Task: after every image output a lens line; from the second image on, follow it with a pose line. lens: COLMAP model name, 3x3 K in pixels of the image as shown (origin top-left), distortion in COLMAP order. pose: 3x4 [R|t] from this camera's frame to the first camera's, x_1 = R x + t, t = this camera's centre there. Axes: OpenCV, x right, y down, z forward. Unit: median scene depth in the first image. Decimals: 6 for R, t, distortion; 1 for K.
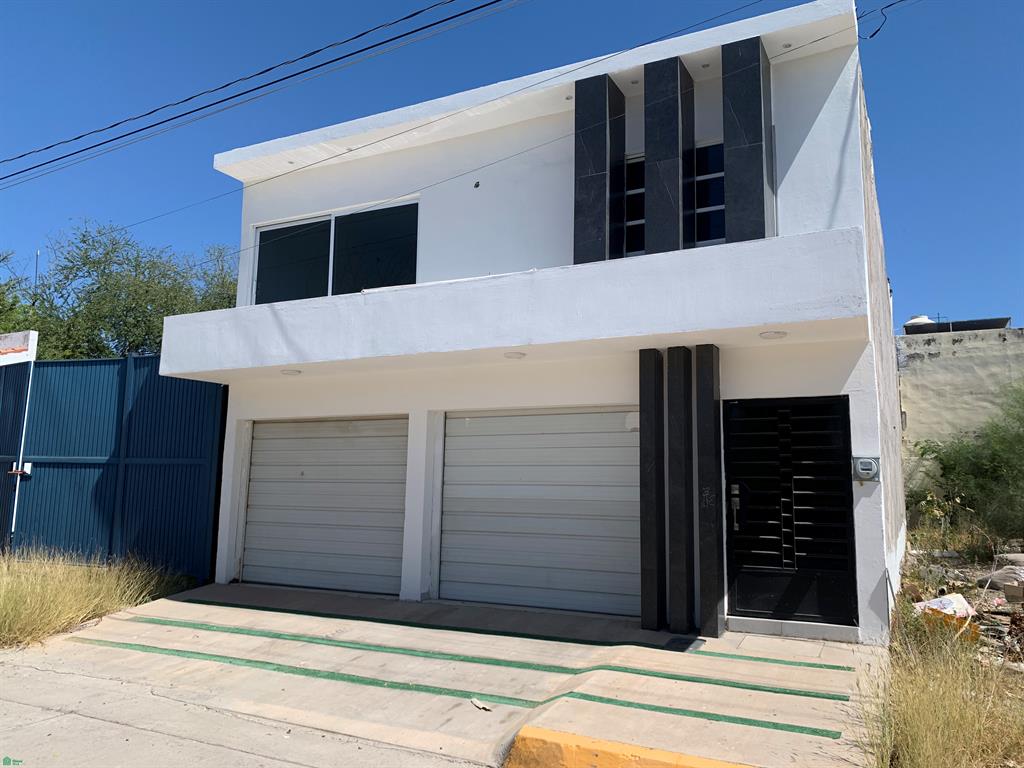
lens RADIAL K [[791.0, 0, 511.8], [0, 791.0, 377.8], [0, 0, 1]] dist [0.011147, 0.004006]
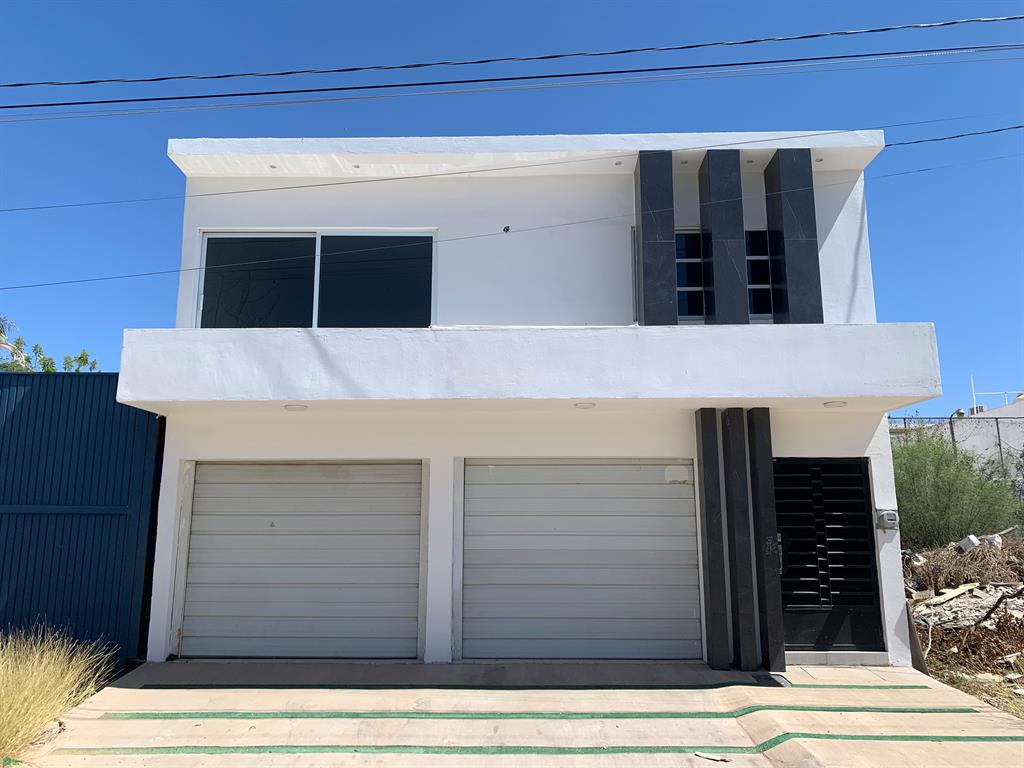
lens RADIAL K [[796.4, 0, 514.3], [0, 796.4, 387.7], [0, 0, 1]] dist [0.005745, 0.007634]
pose [[0.898363, 0.068448, 0.433888, -0.511592], [-0.049849, 0.997290, -0.054114, 0.007546], [-0.436416, 0.026985, 0.899340, 0.124329]]
